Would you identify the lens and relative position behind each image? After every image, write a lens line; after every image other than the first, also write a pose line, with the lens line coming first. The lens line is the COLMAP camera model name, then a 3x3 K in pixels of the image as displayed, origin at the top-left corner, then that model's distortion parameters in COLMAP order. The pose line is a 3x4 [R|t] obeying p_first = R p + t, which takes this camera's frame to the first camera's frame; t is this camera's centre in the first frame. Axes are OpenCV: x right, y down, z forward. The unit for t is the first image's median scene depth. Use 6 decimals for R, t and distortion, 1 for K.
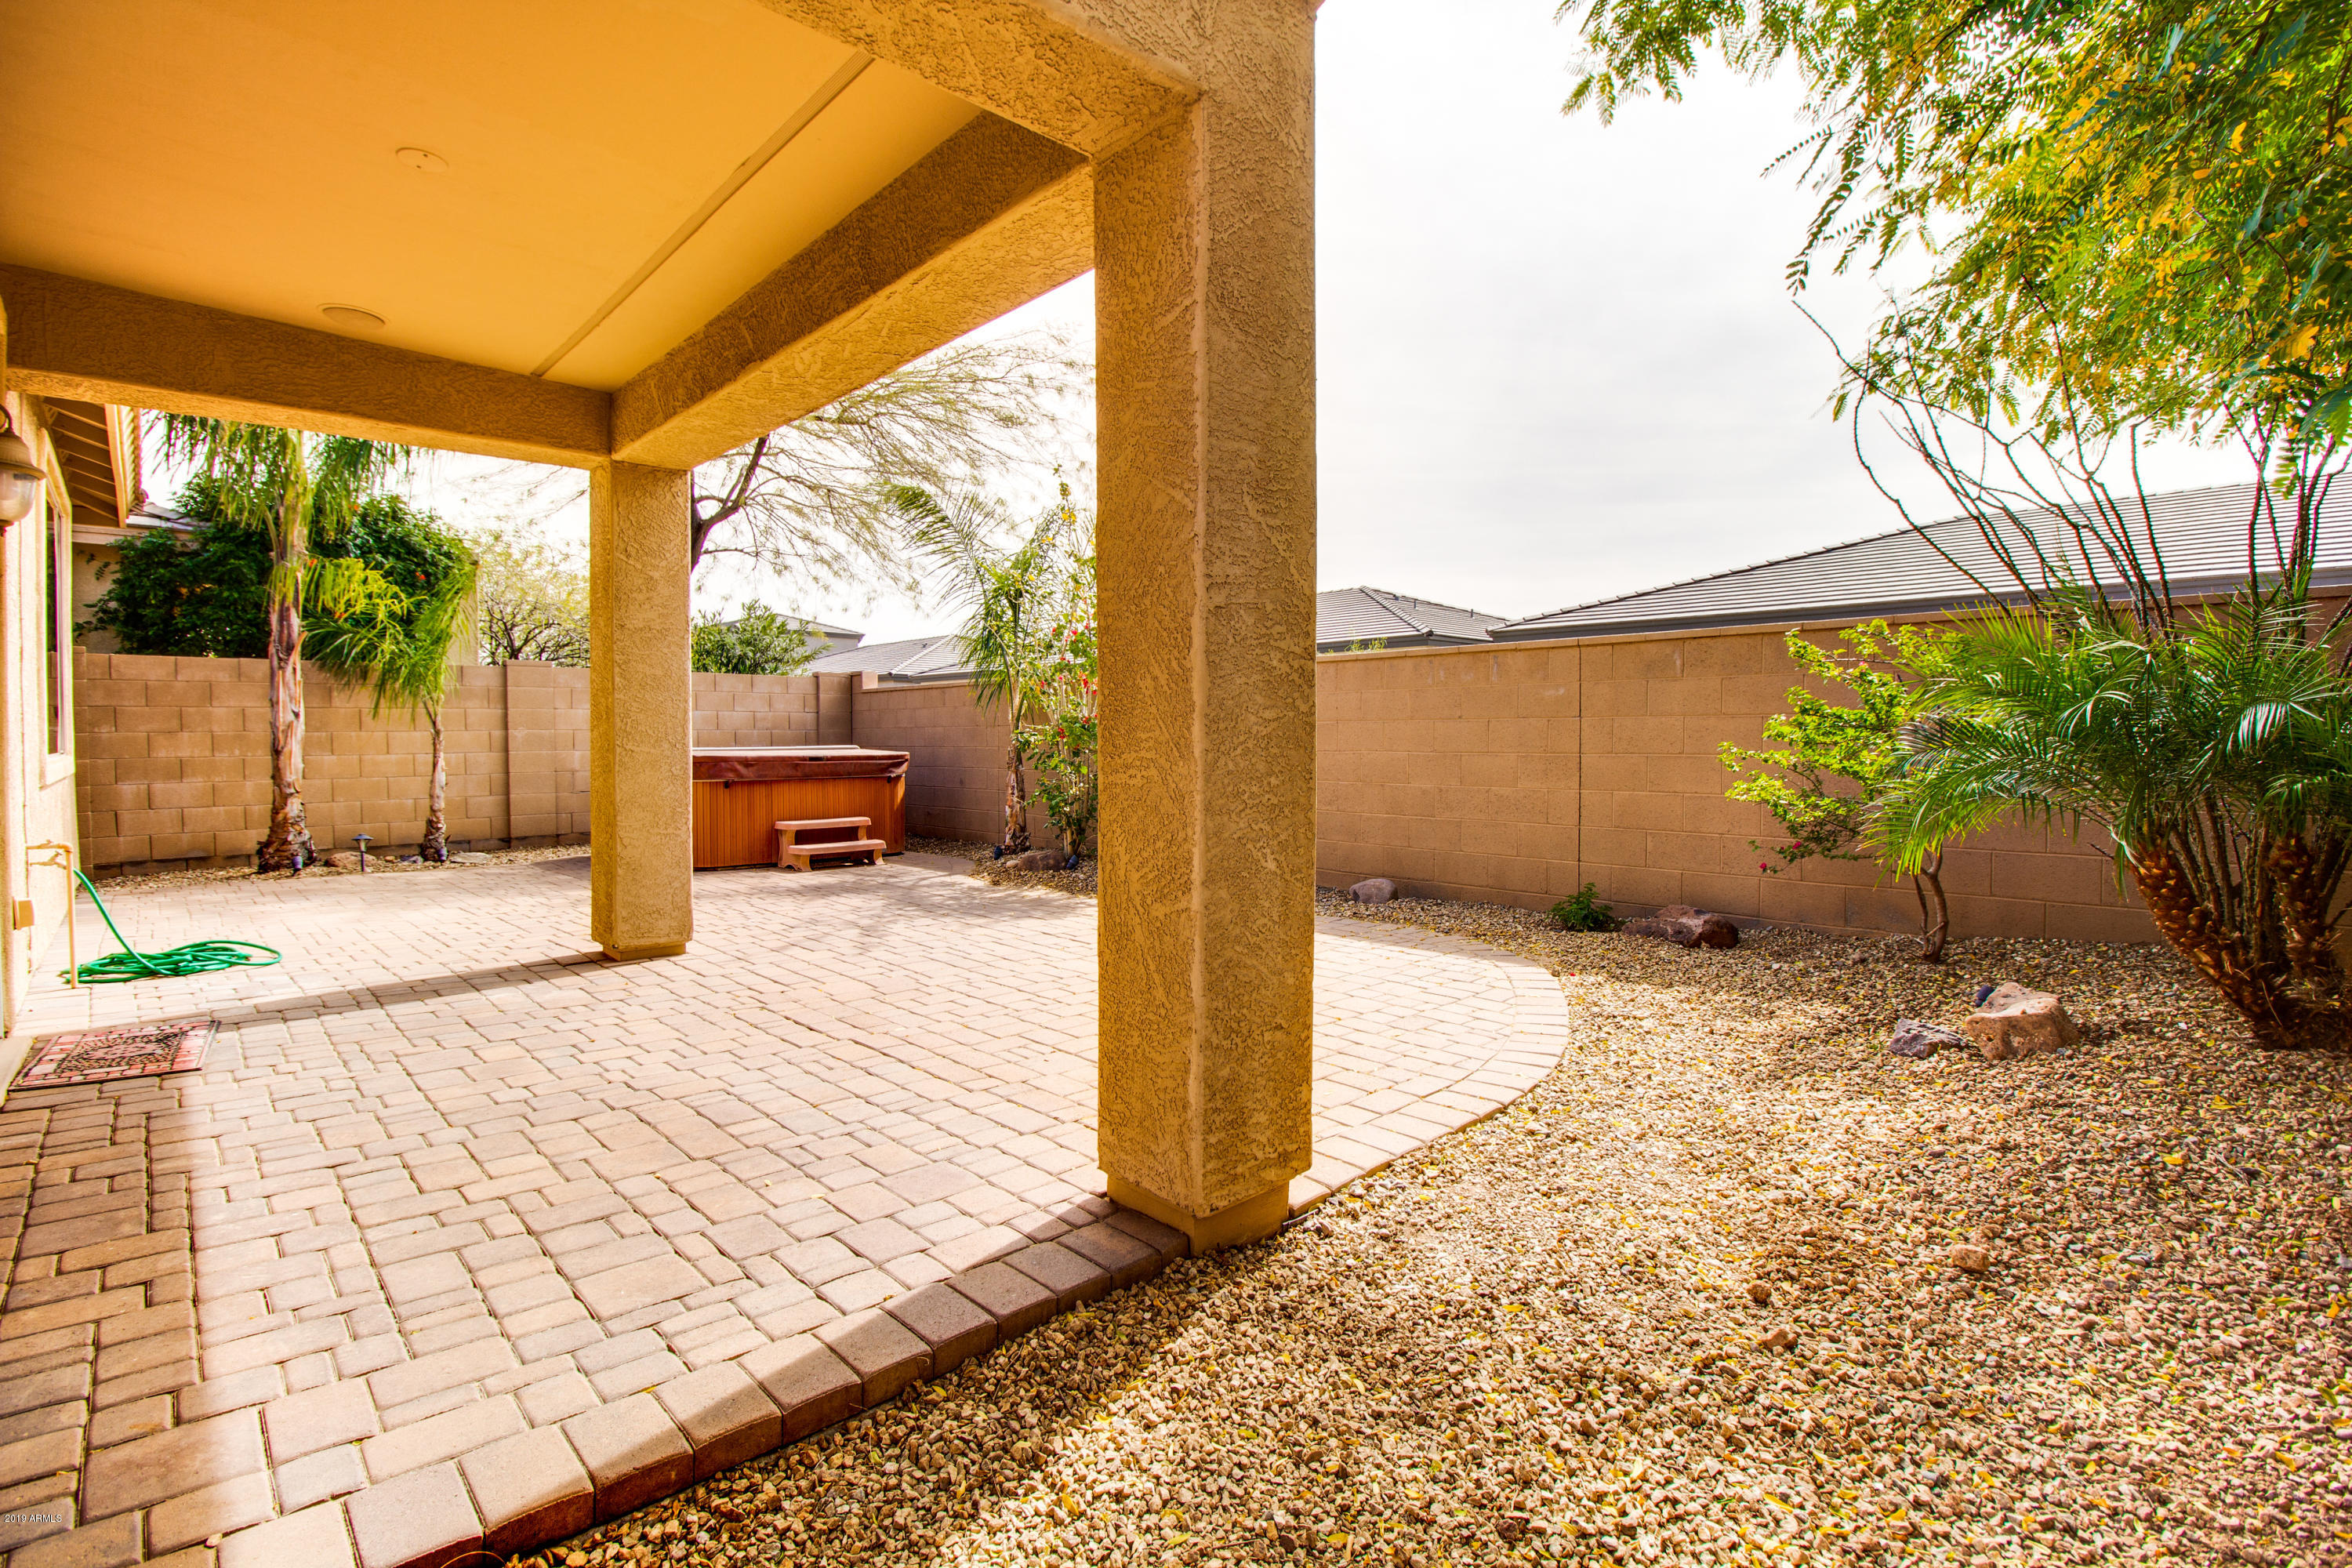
lens RADIAL K [[1094.5, 0, 1182.5], [0, 1094.5, 761.9], [0, 0, 1]] dist [-0.002878, -0.010126]
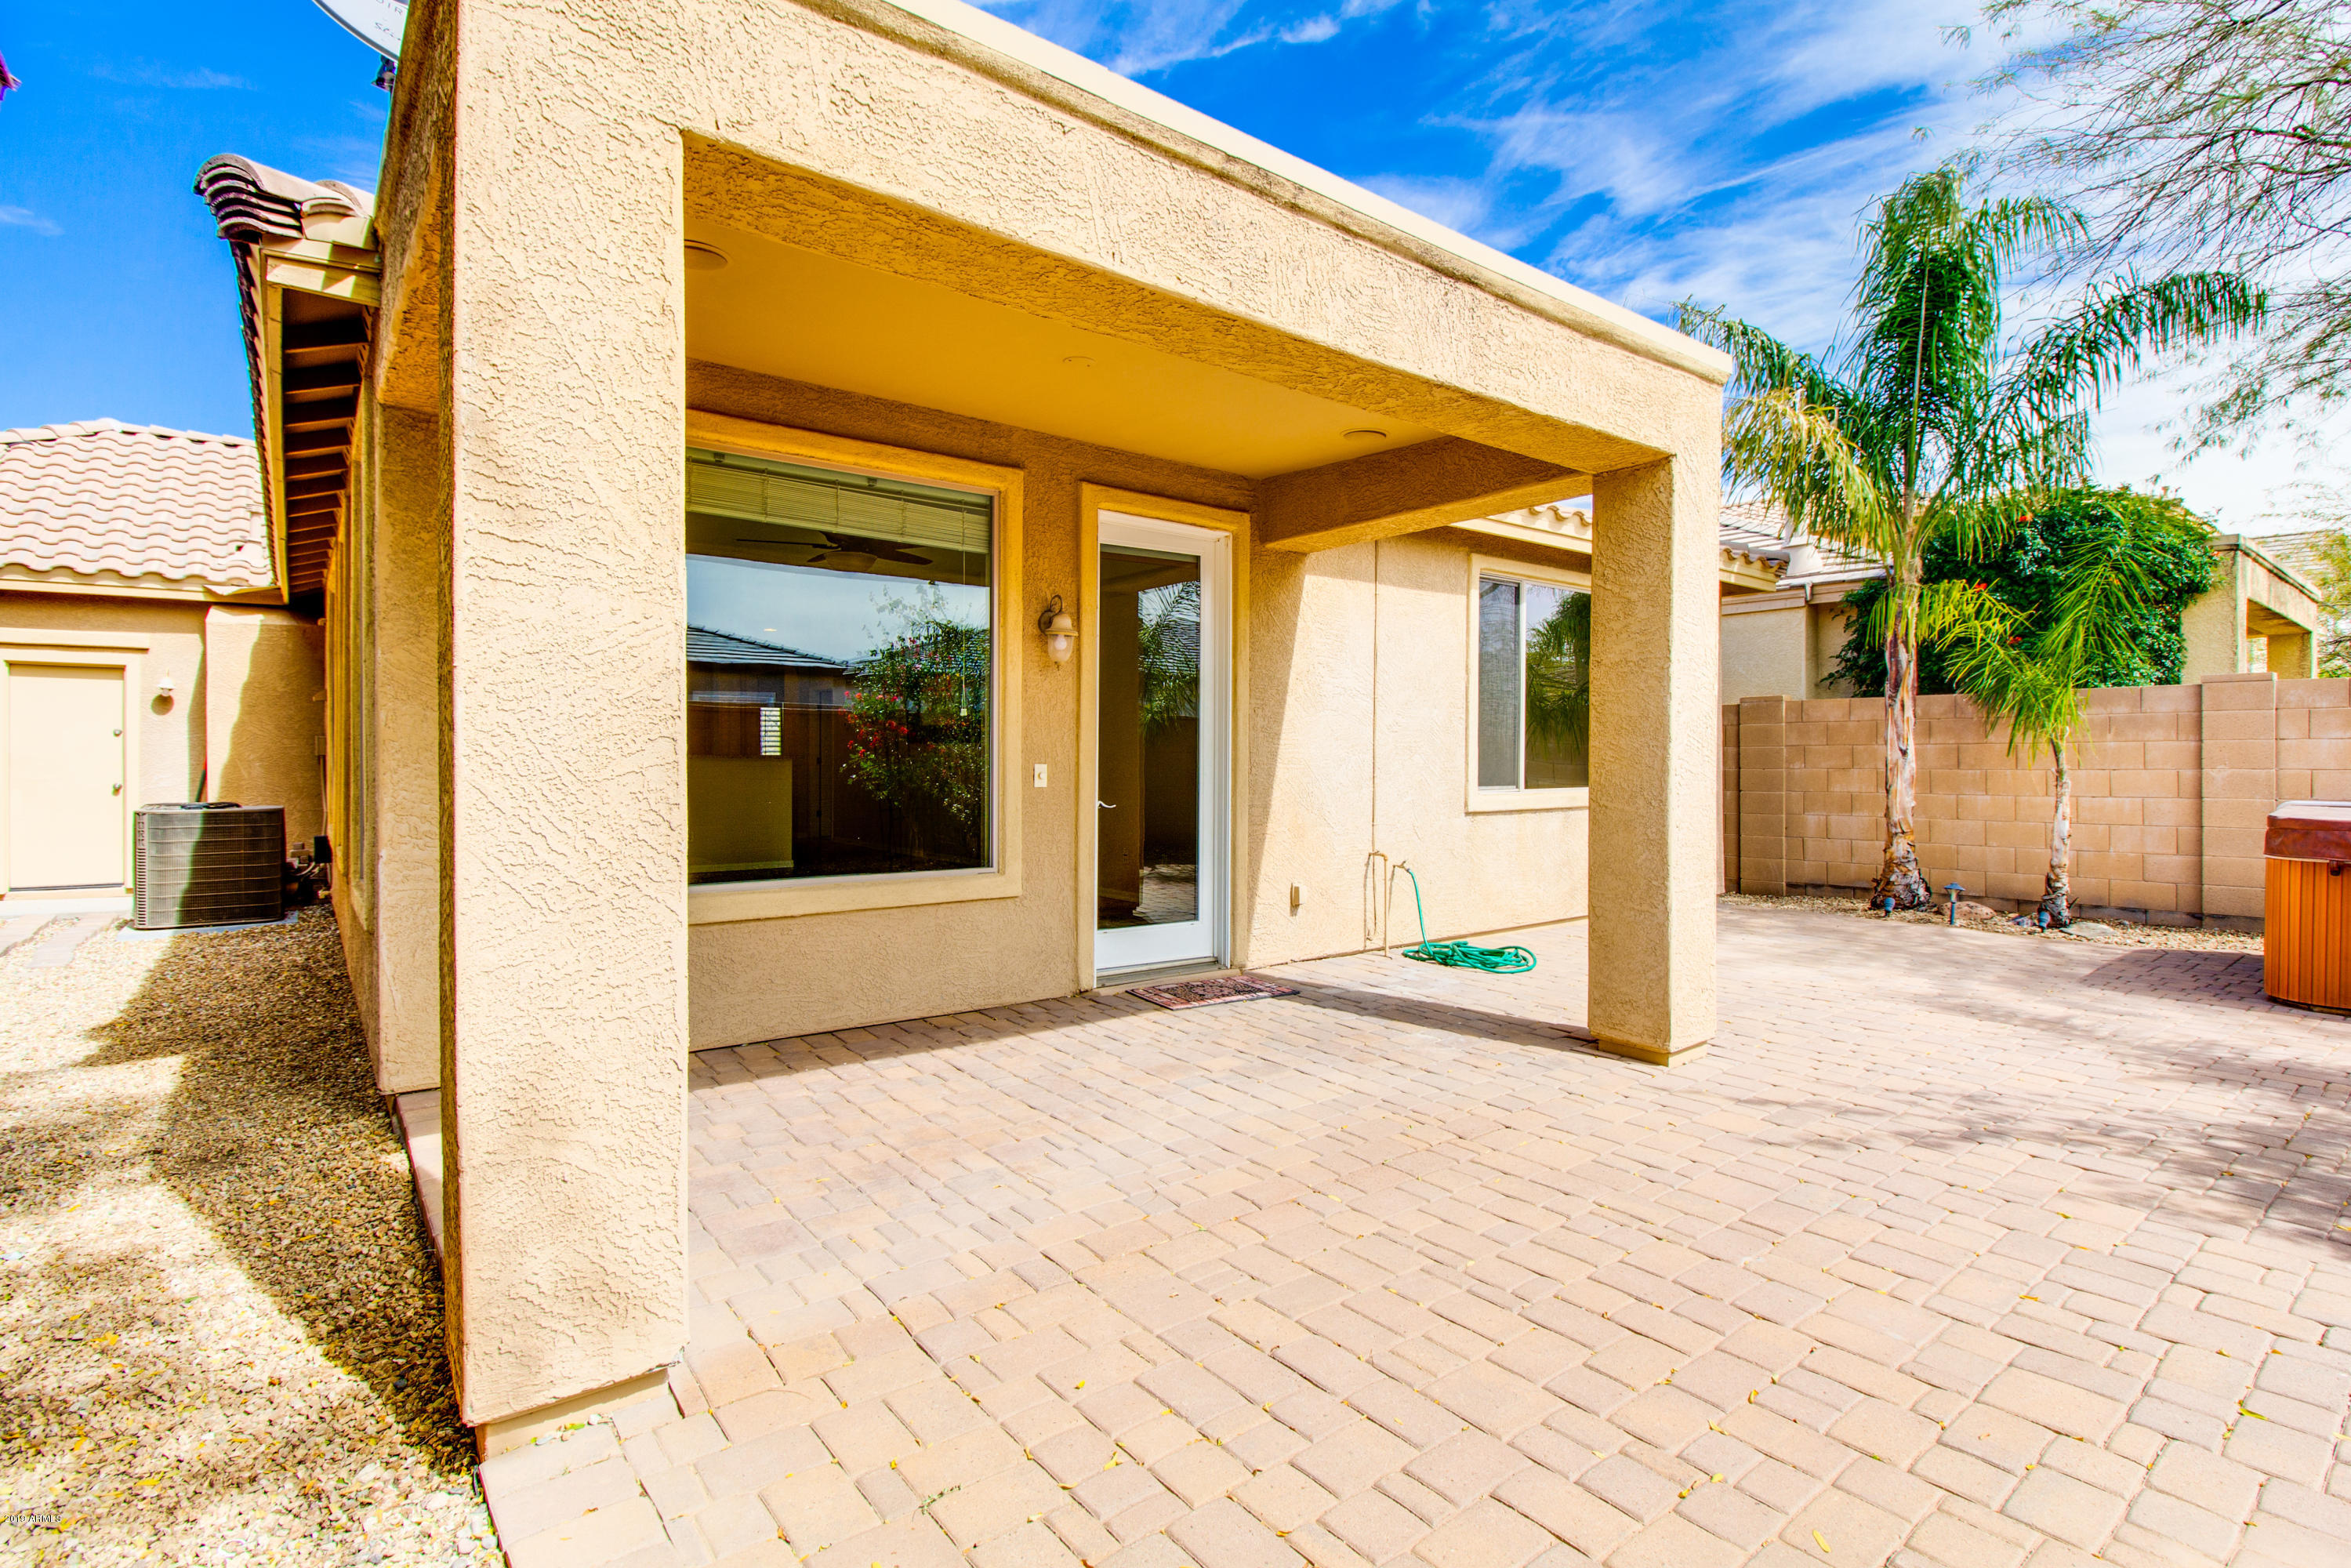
lens RADIAL K [[1135.8, 0, 1217.1], [0, 1135.8, 774.9], [0, 0, 1]] dist [-0.015670, -0.000049]
pose [[-0.076789, 0.016763, -0.996906, 0.229997], [-0.030485, 0.999352, 0.019153, -0.023074], [0.996581, 0.031862, -0.076228, 0.451564]]
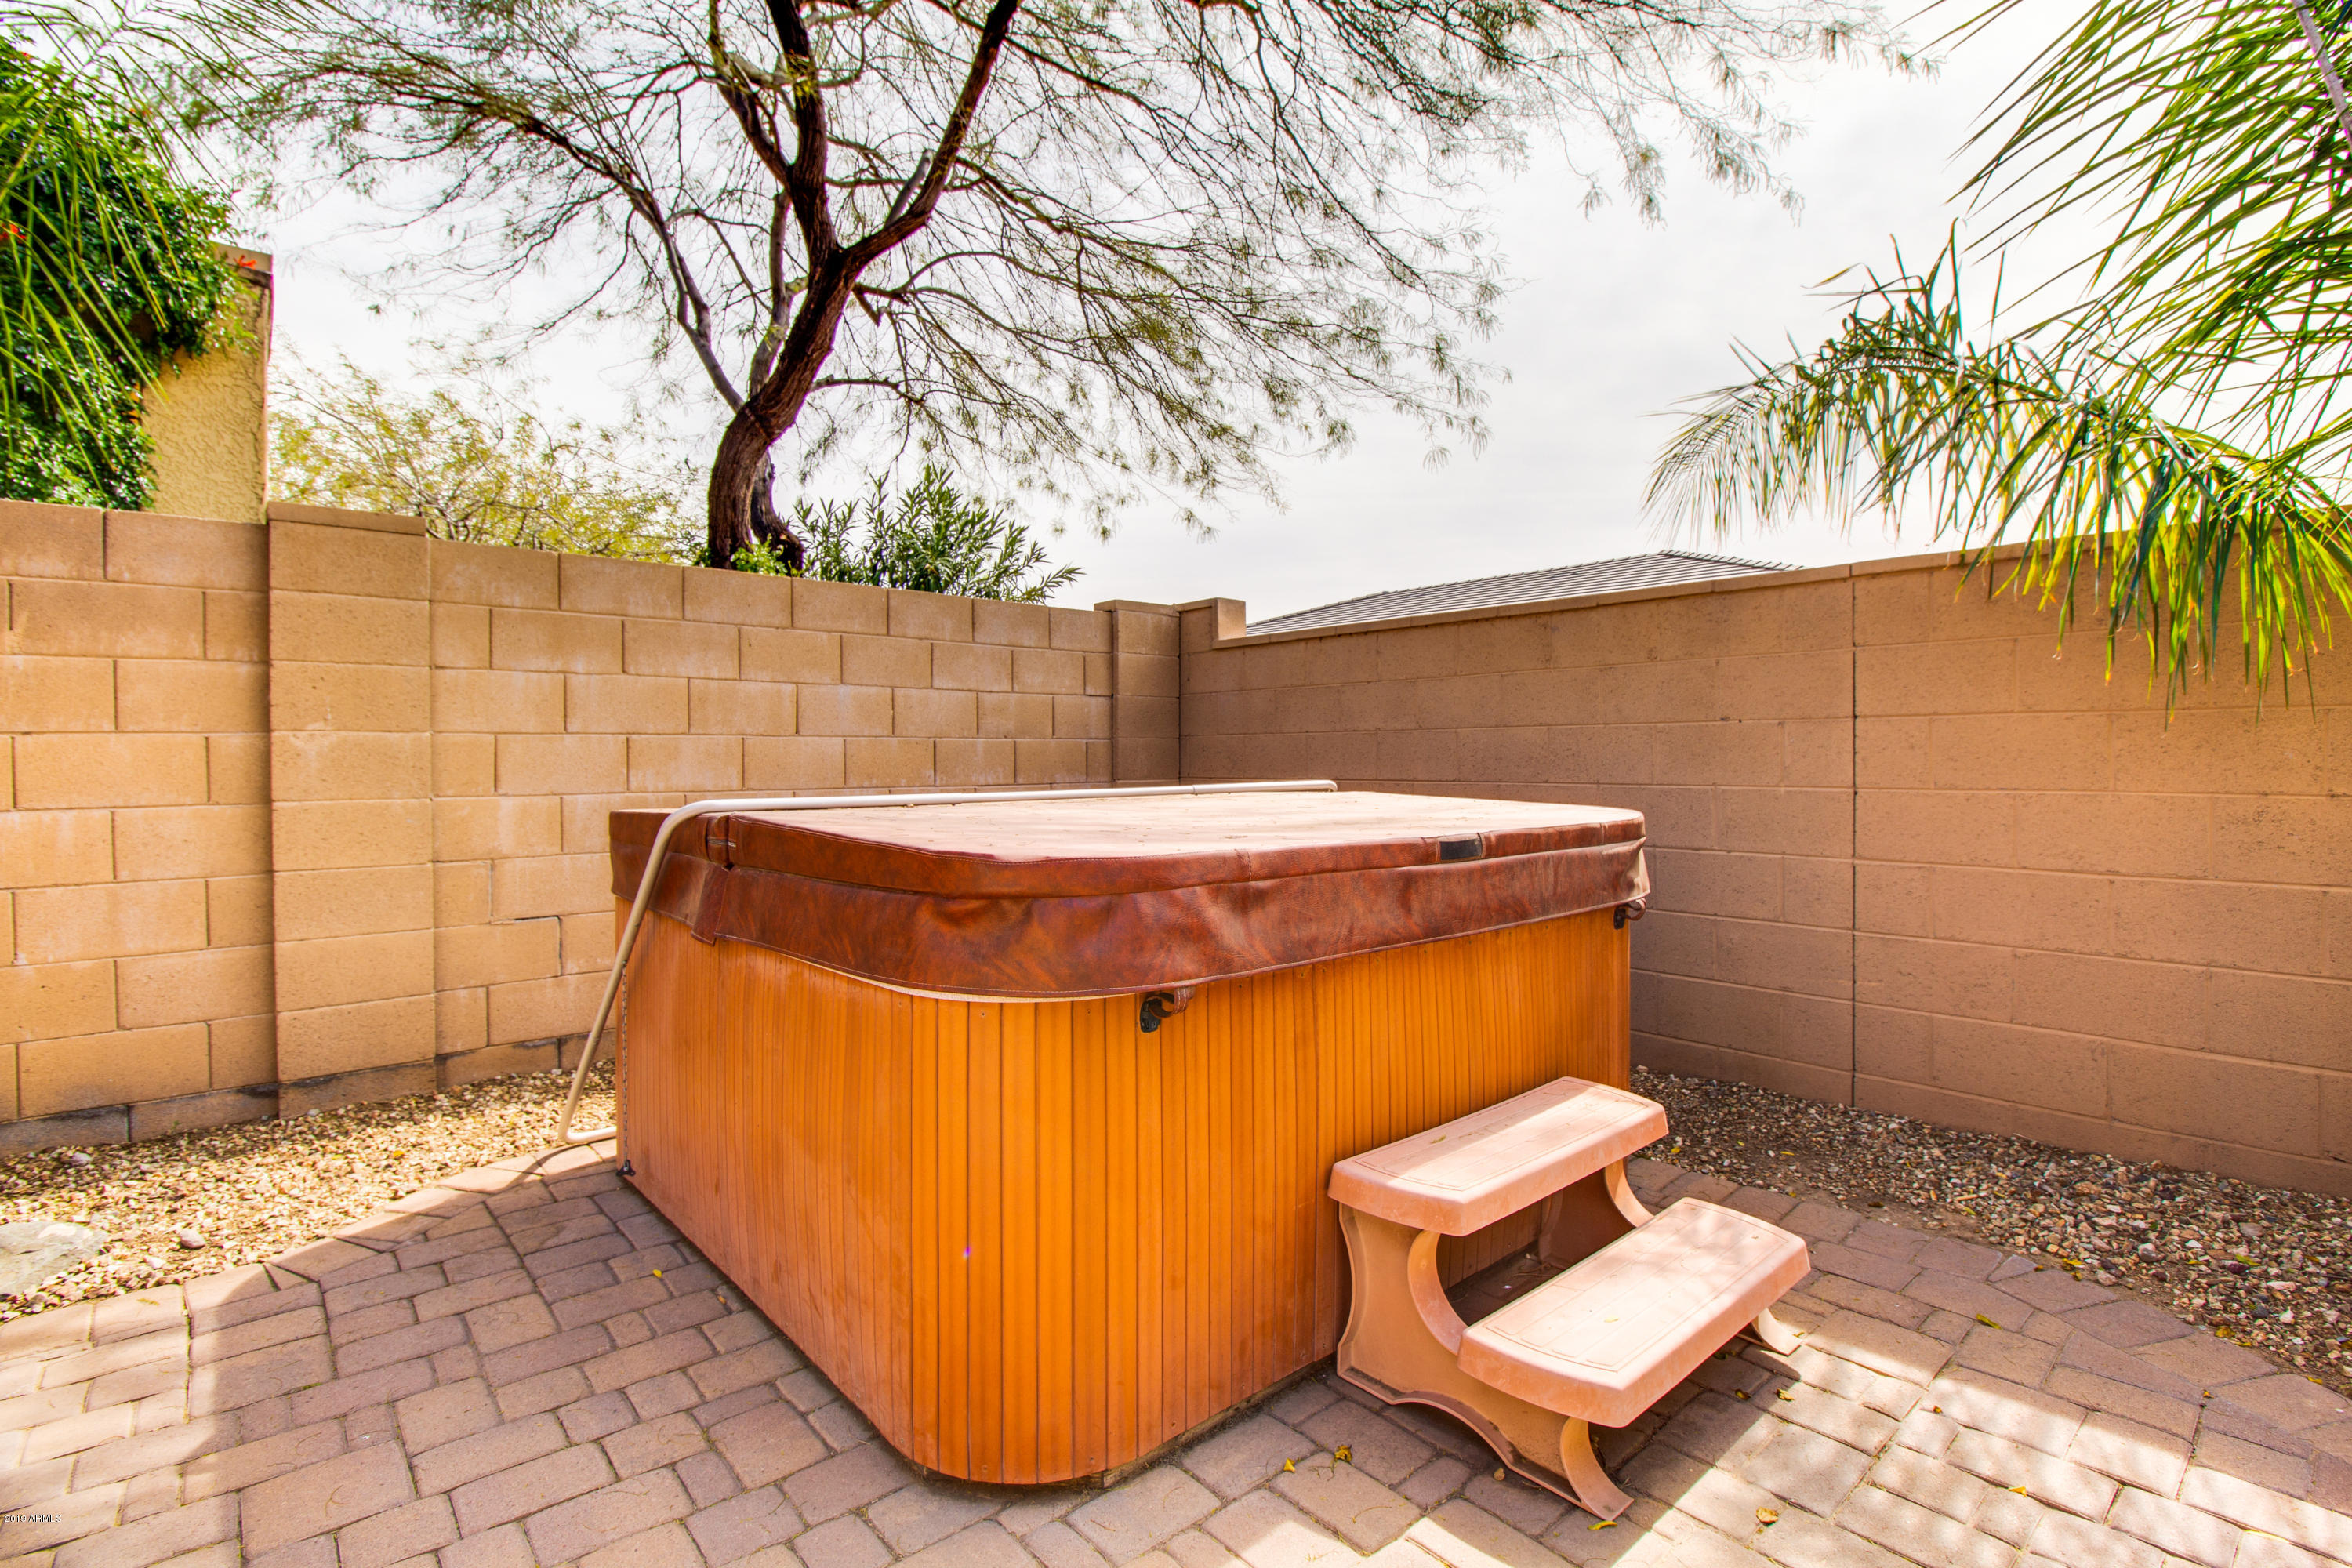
lens RADIAL K [[1094.5, 0, 1182.5], [0, 1094.5, 761.9], [0, 0, 1]] dist [-0.002878, -0.010126]
pose [[0.999174, -0.001311, -0.040616, -0.409011], [0.000411, 0.999754, -0.022170, -0.016859], [0.040635, 0.022135, 0.998929, 0.823765]]
